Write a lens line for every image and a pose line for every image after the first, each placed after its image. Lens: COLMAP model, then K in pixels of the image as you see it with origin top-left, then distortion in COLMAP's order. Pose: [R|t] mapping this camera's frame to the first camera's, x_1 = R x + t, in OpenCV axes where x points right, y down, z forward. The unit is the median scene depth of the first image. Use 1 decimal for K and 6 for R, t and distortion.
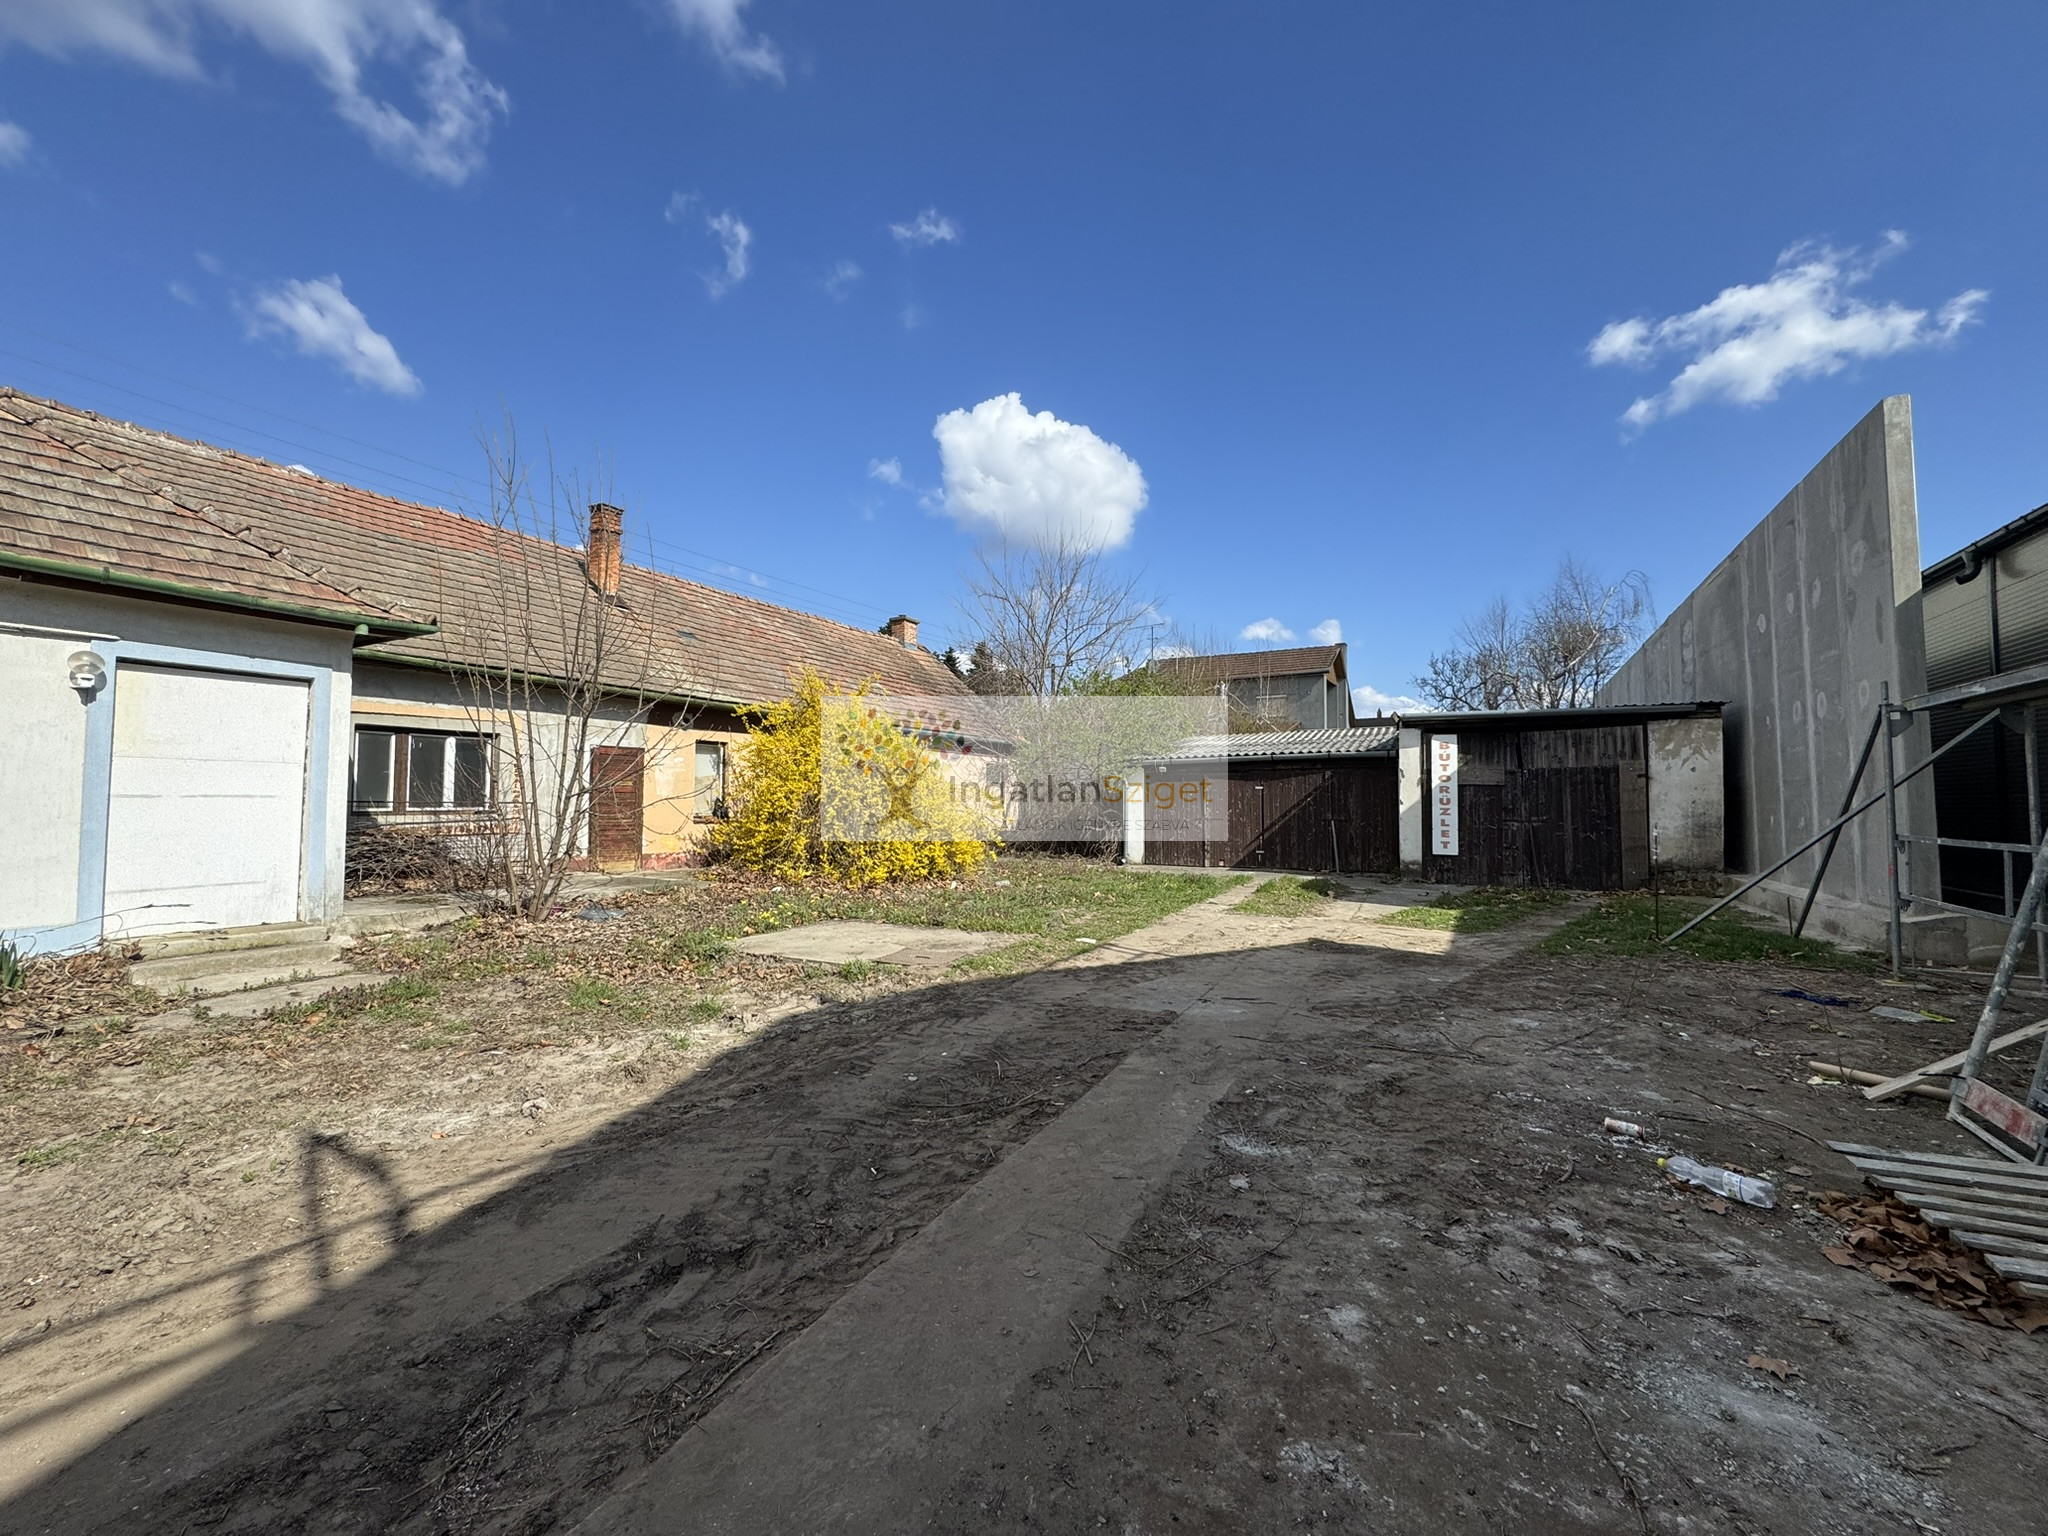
lens RADIAL K [[815.6, 0, 1022.3], [0, 815.6, 765.6], [0, 0, 1]] dist [-0.003545, 0.000664]
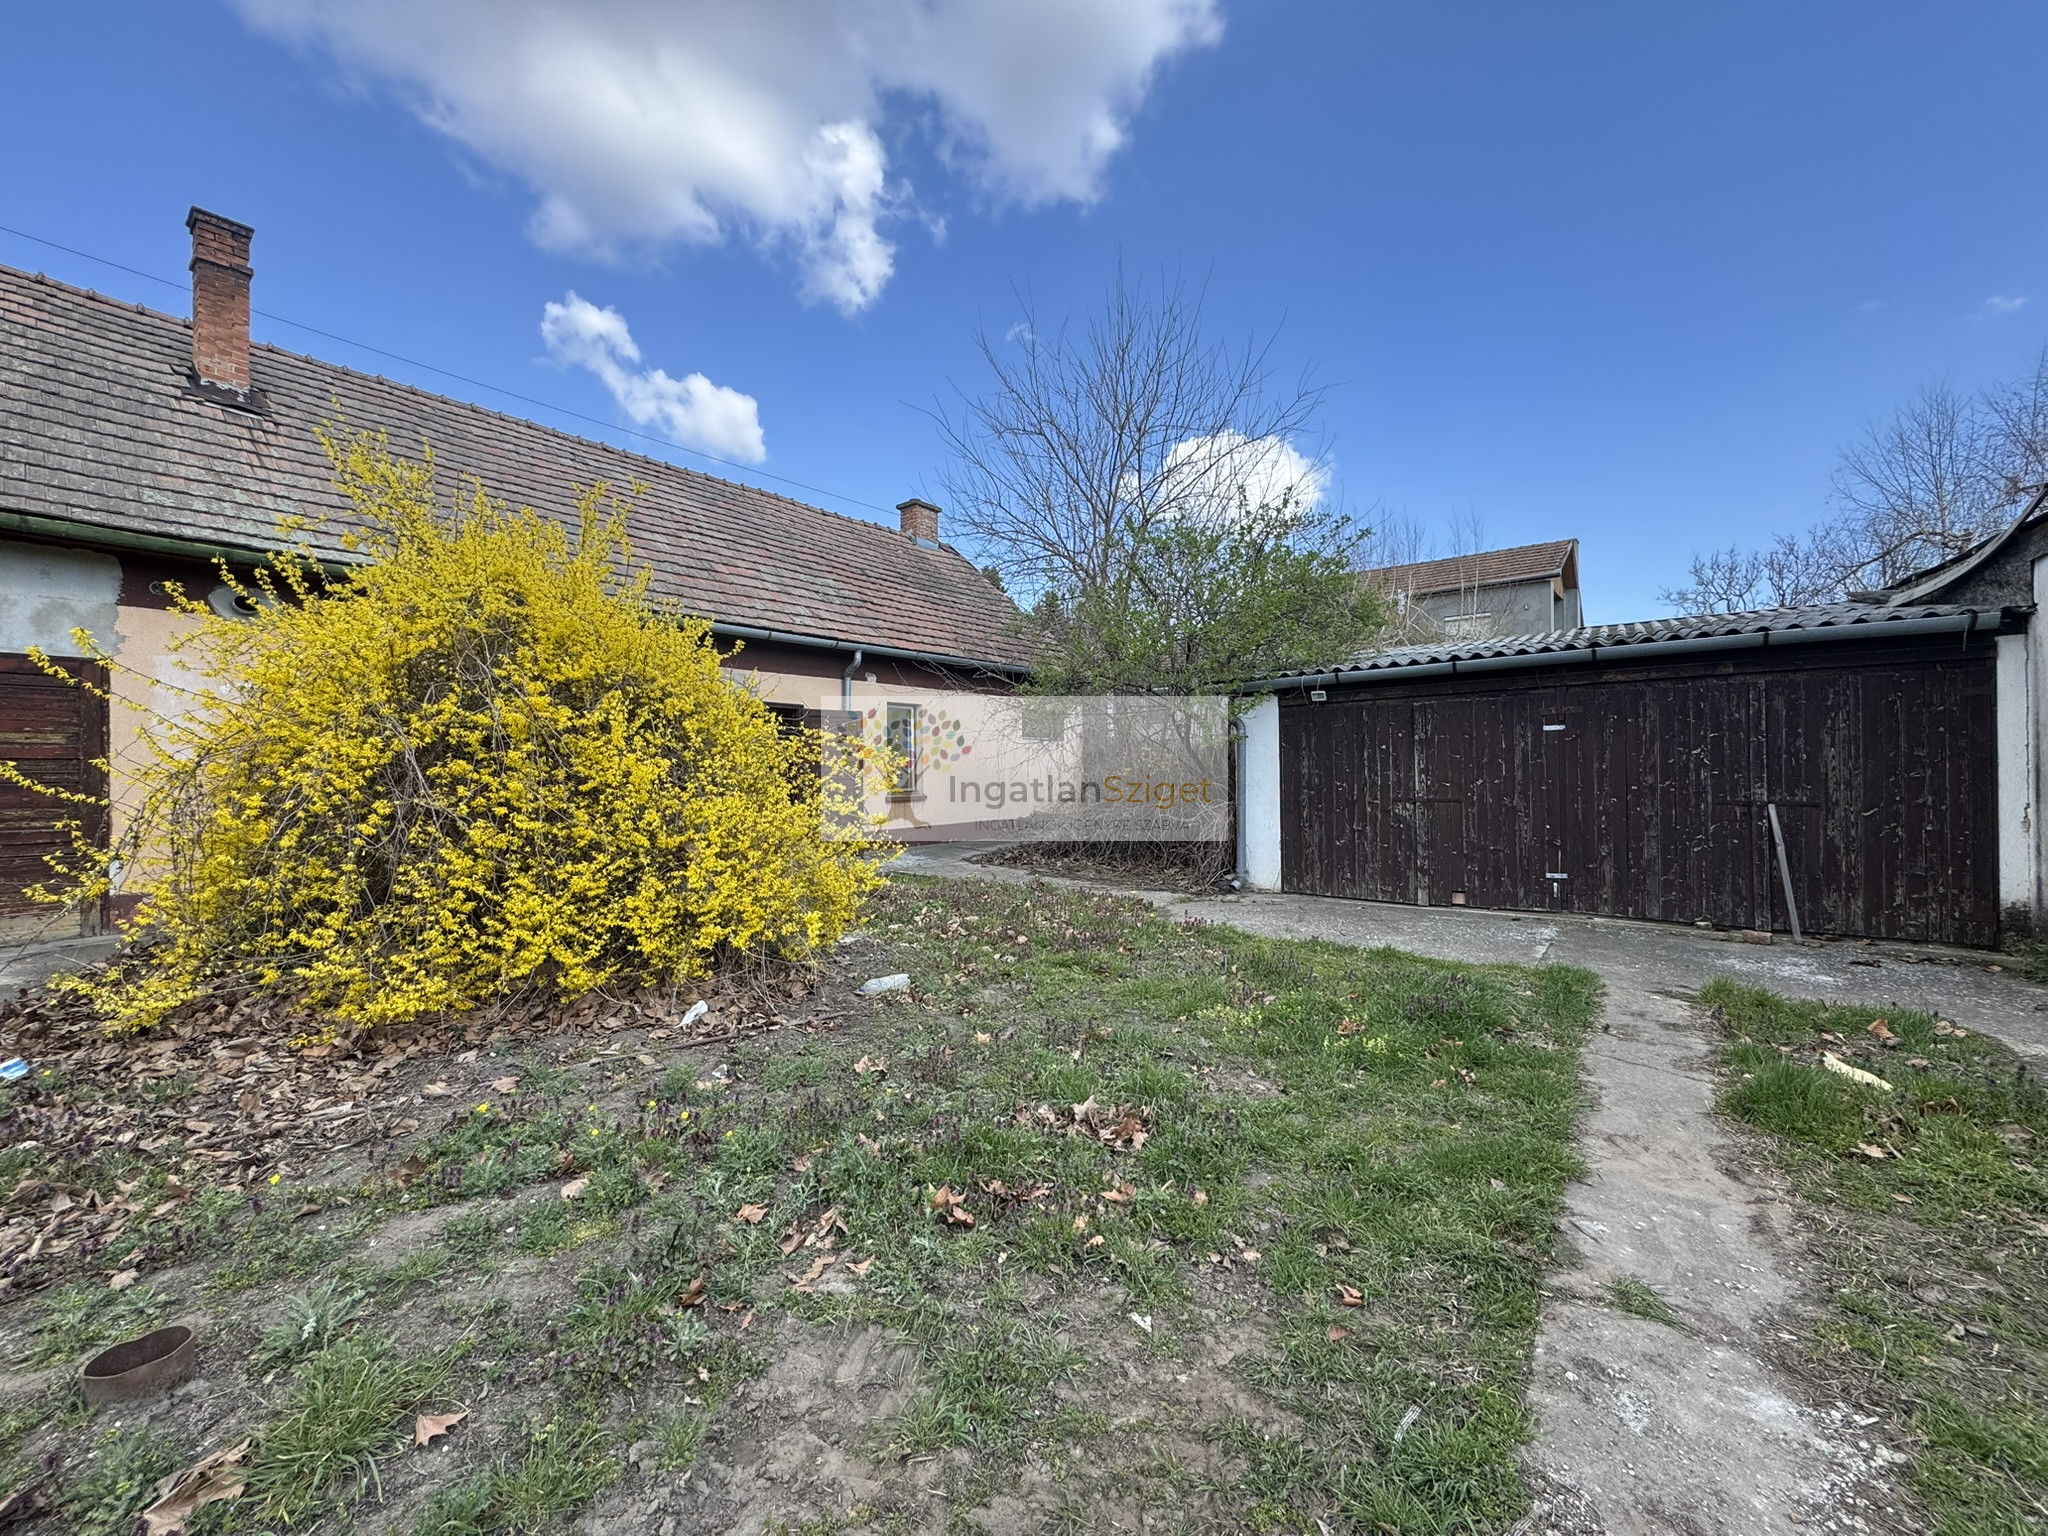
lens RADIAL K [[815.6, 0, 1022.3], [0, 815.6, 765.6], [0, 0, 1]] dist [-0.003545, 0.000664]
pose [[0.985946, -0.010837, -0.166715, 0.074845], [0.018188, 0.998925, 0.042630, 0.020847], [0.166074, -0.045063, 0.985083, 0.466523]]
